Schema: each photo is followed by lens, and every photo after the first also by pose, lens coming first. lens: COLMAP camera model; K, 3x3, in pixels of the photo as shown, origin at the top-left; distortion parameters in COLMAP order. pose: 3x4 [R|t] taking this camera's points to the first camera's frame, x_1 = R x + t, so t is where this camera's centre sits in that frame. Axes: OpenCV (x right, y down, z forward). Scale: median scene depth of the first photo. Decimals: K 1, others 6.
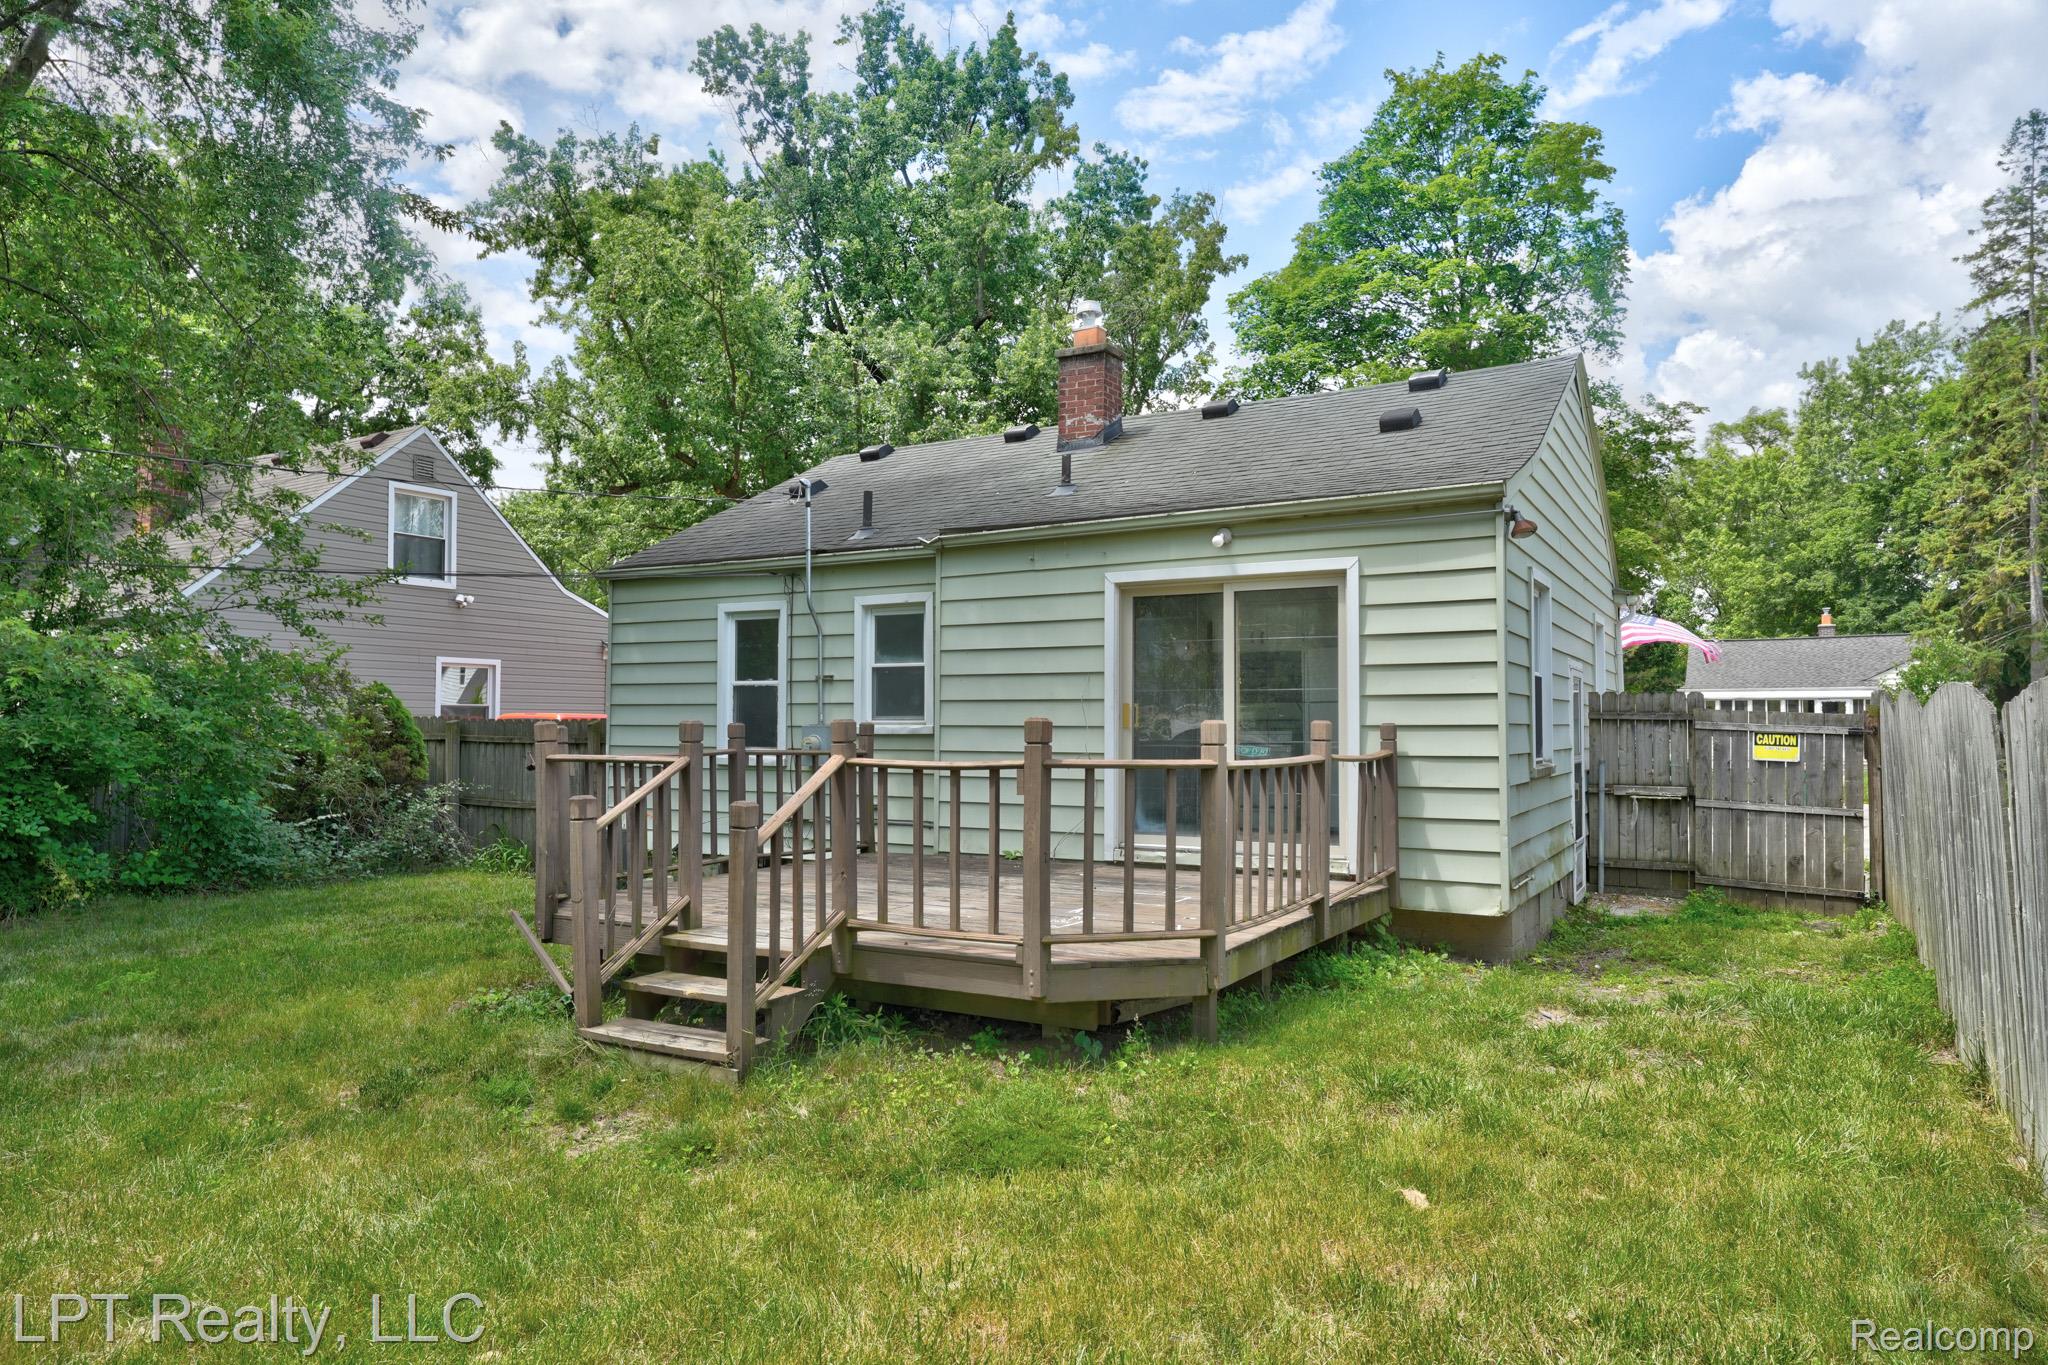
lens RADIAL K [[1536.3, 0, 1023.8], [0, 1536.3, 739.9], [0, 0, 1]] dist [0.004220, 0.006885]
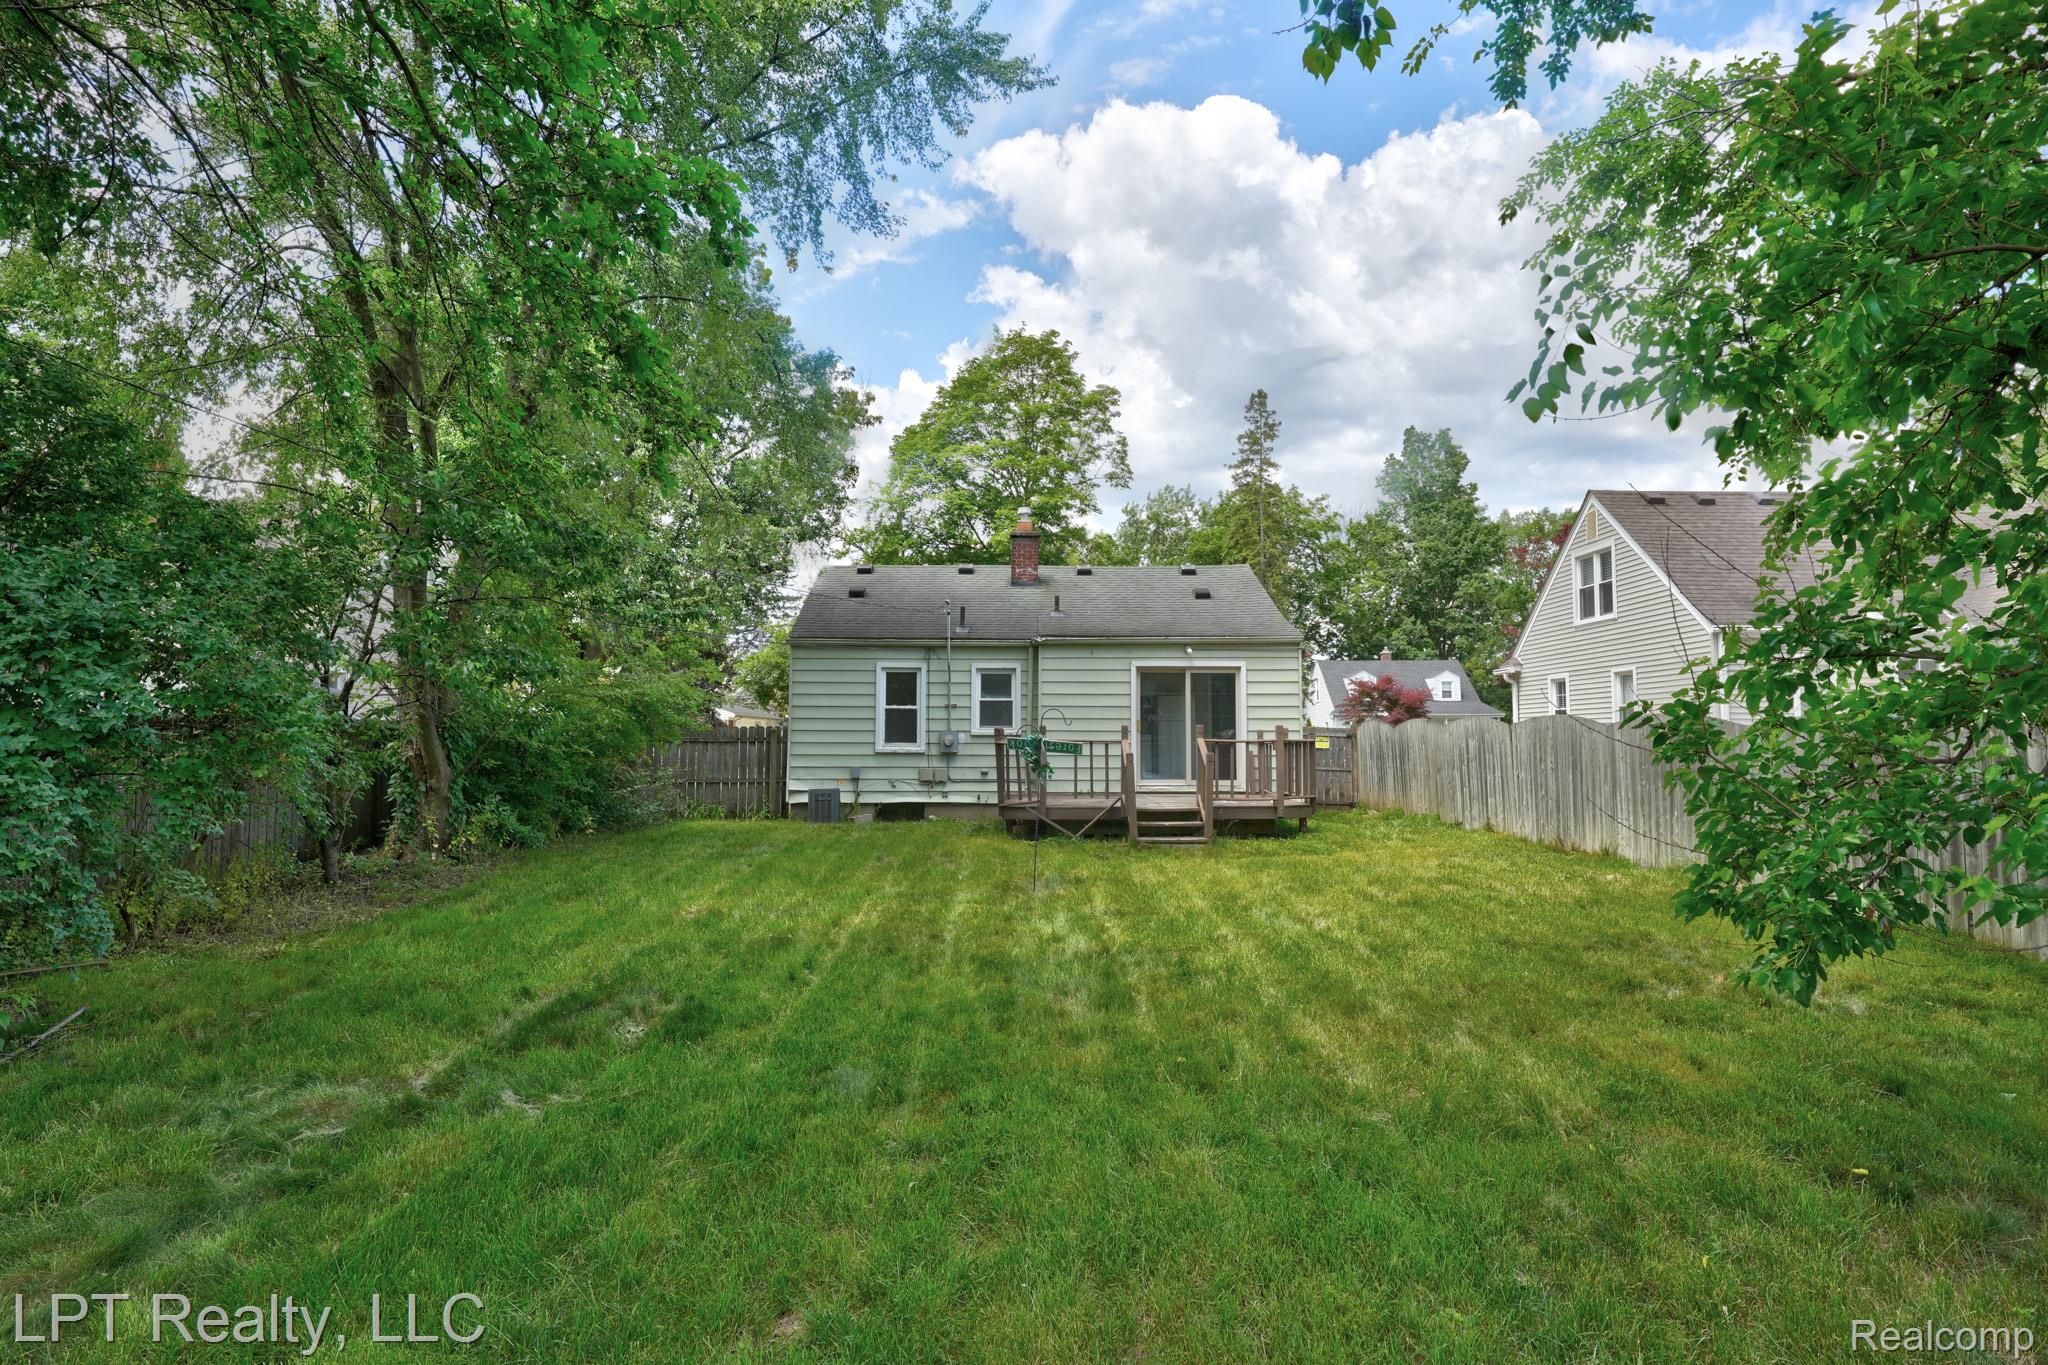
lens RADIAL K [[1536.3, 0, 1023.8], [0, 1536.3, 739.9], [0, 0, 1]] dist [0.004220, 0.006885]
pose [[0.815297, -0.001694, 0.579041, -1.134138], [-0.001456, 0.999987, 0.004977, -0.007323], [-0.579041, -0.004901, 0.815283, -0.583392]]
